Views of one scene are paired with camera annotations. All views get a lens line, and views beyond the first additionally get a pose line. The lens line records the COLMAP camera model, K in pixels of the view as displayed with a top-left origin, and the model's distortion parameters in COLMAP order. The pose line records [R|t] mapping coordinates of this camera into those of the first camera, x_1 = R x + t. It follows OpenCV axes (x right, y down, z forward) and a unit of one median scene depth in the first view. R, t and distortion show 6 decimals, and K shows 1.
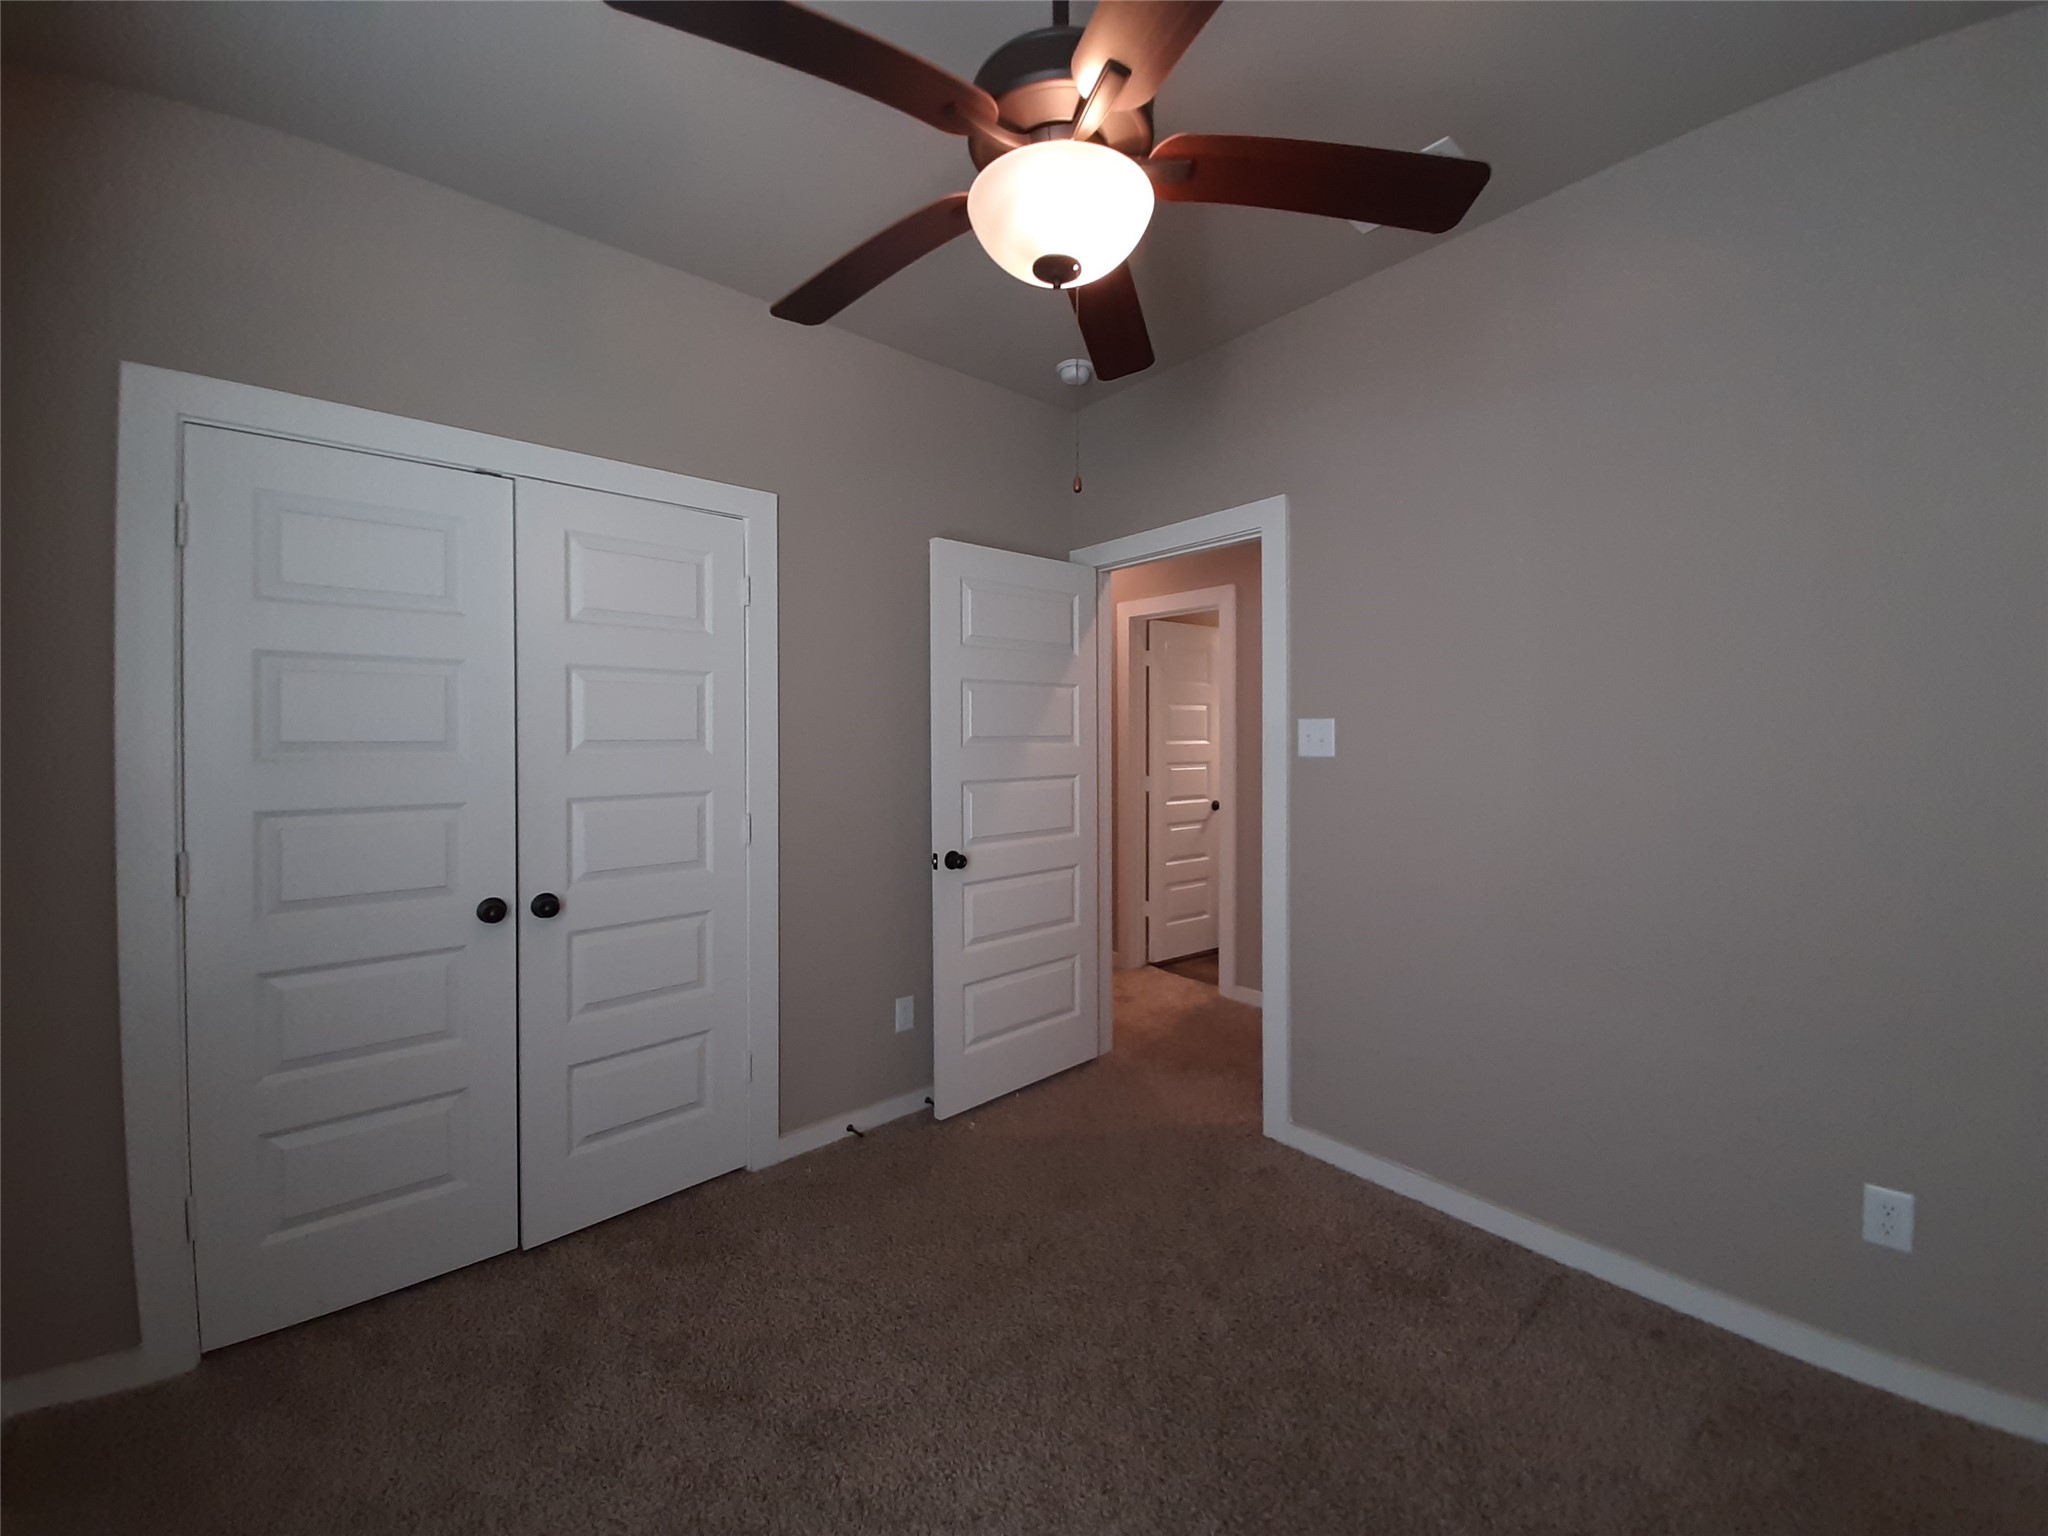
lens RADIAL K [[806.9, 0, 1014.5], [0, 806.9, 742.7], [0, 0, 1]] dist [0.014741, -0.014529]
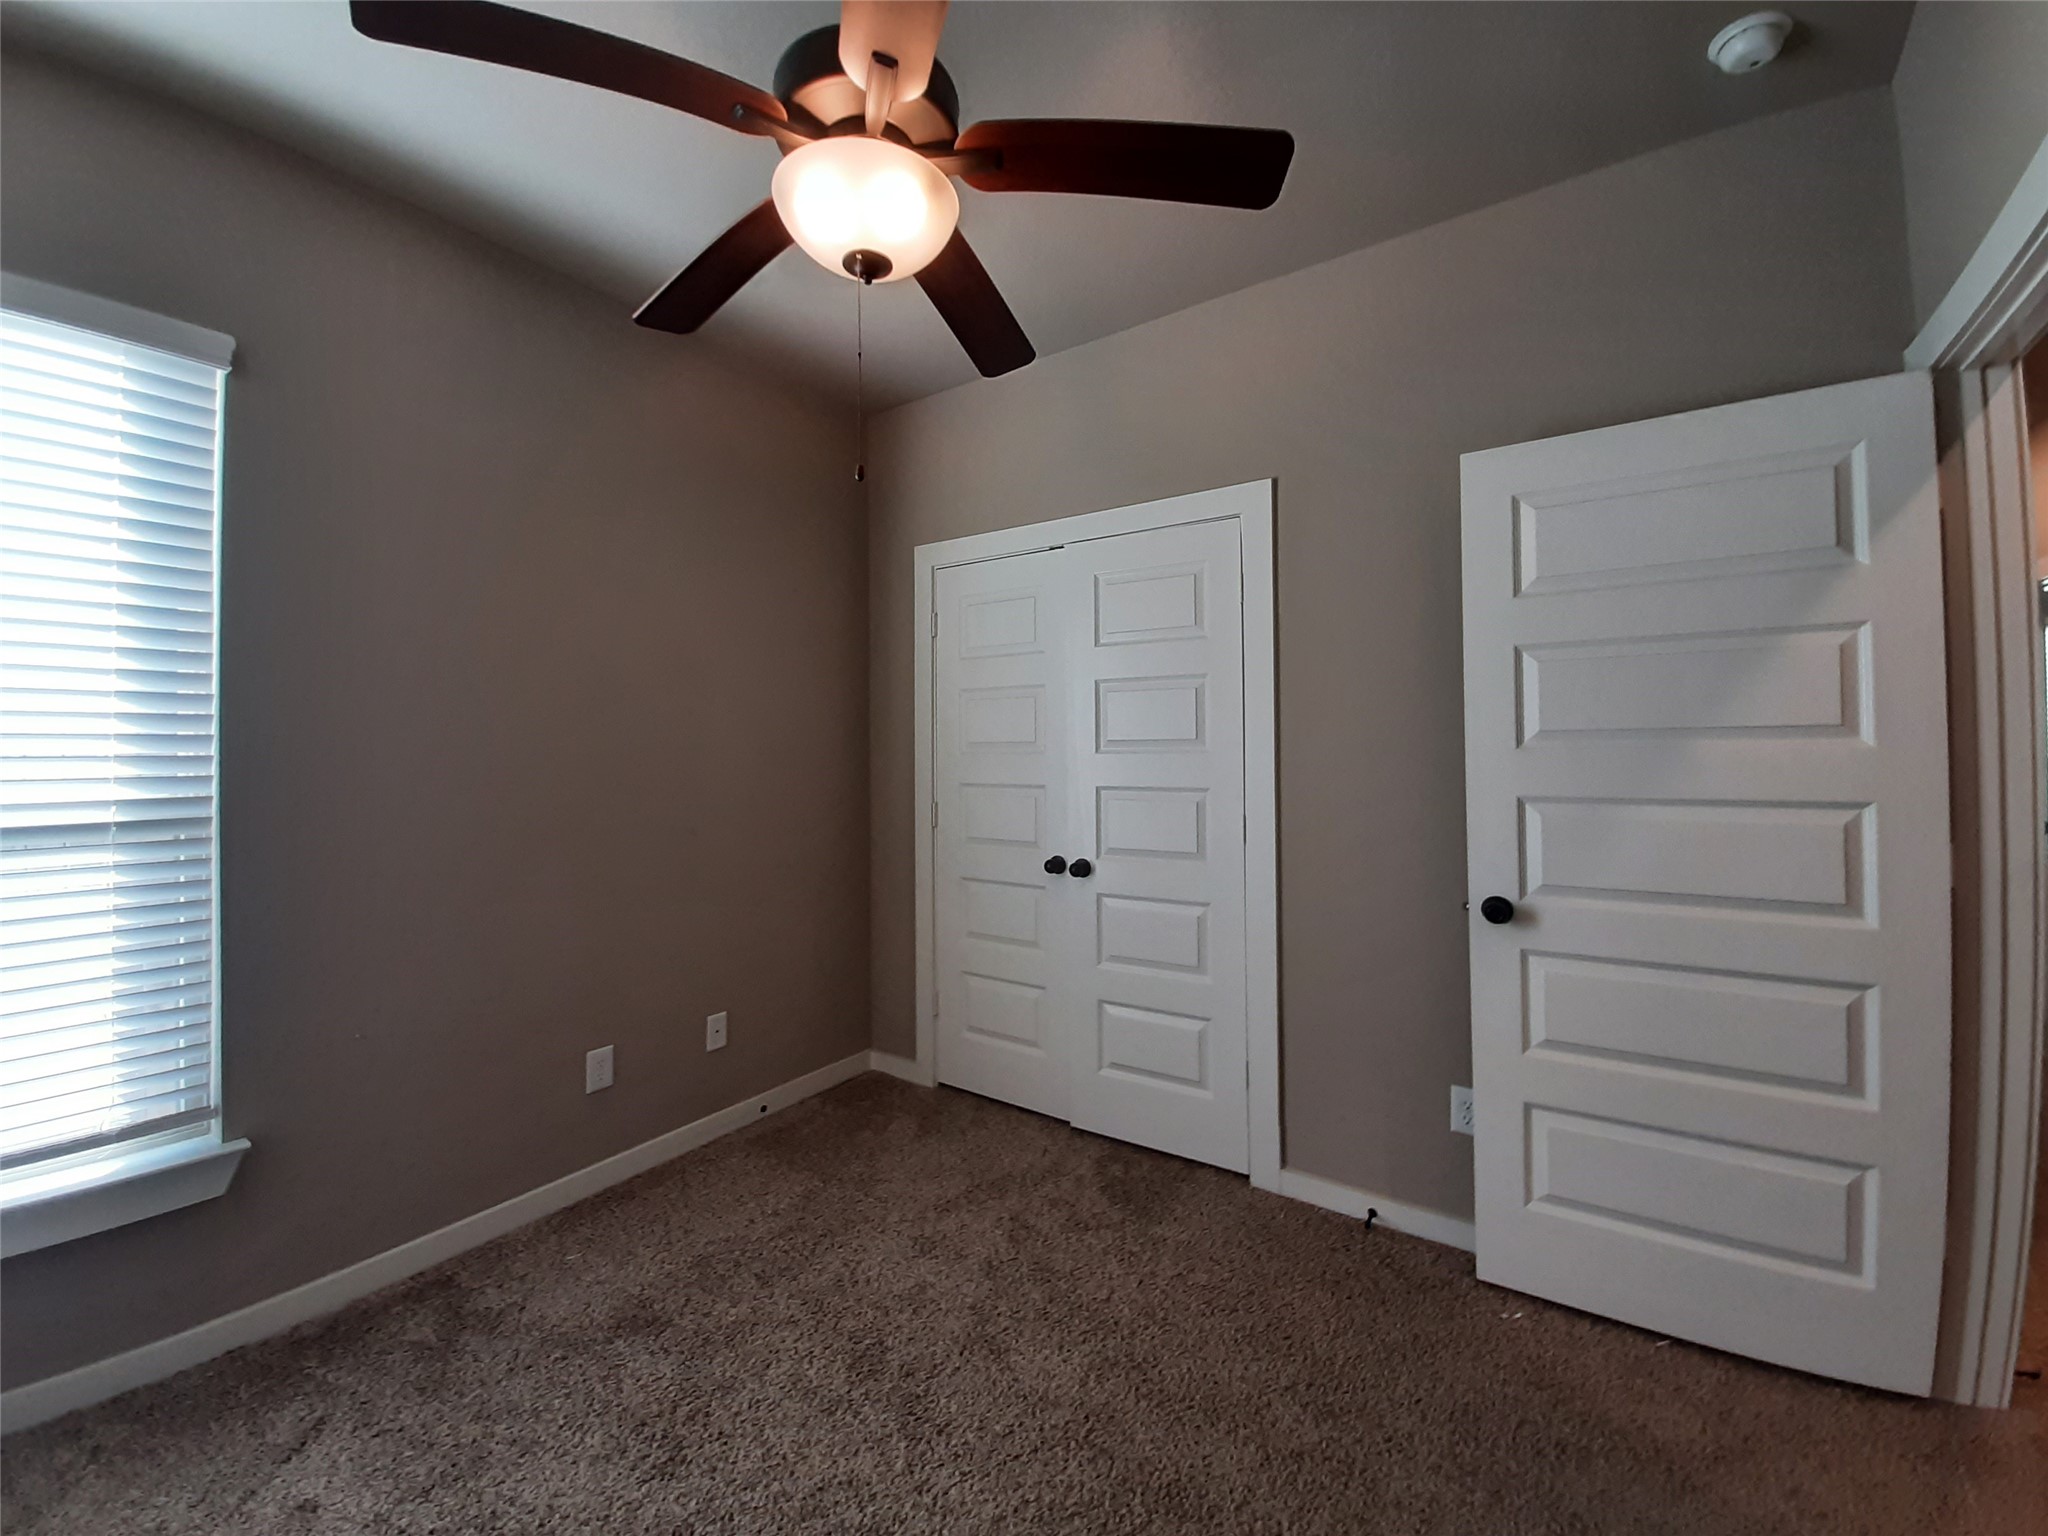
lens RADIAL K [[806.9, 0, 1014.5], [0, 806.9, 742.7], [0, 0, 1]] dist [0.014741, -0.014529]
pose [[0.240667, -0.007191, -0.970581, 0.544943], [0.002744, 0.999974, -0.006728, 0.006455], [0.970604, -0.001044, 0.240680, 0.484654]]
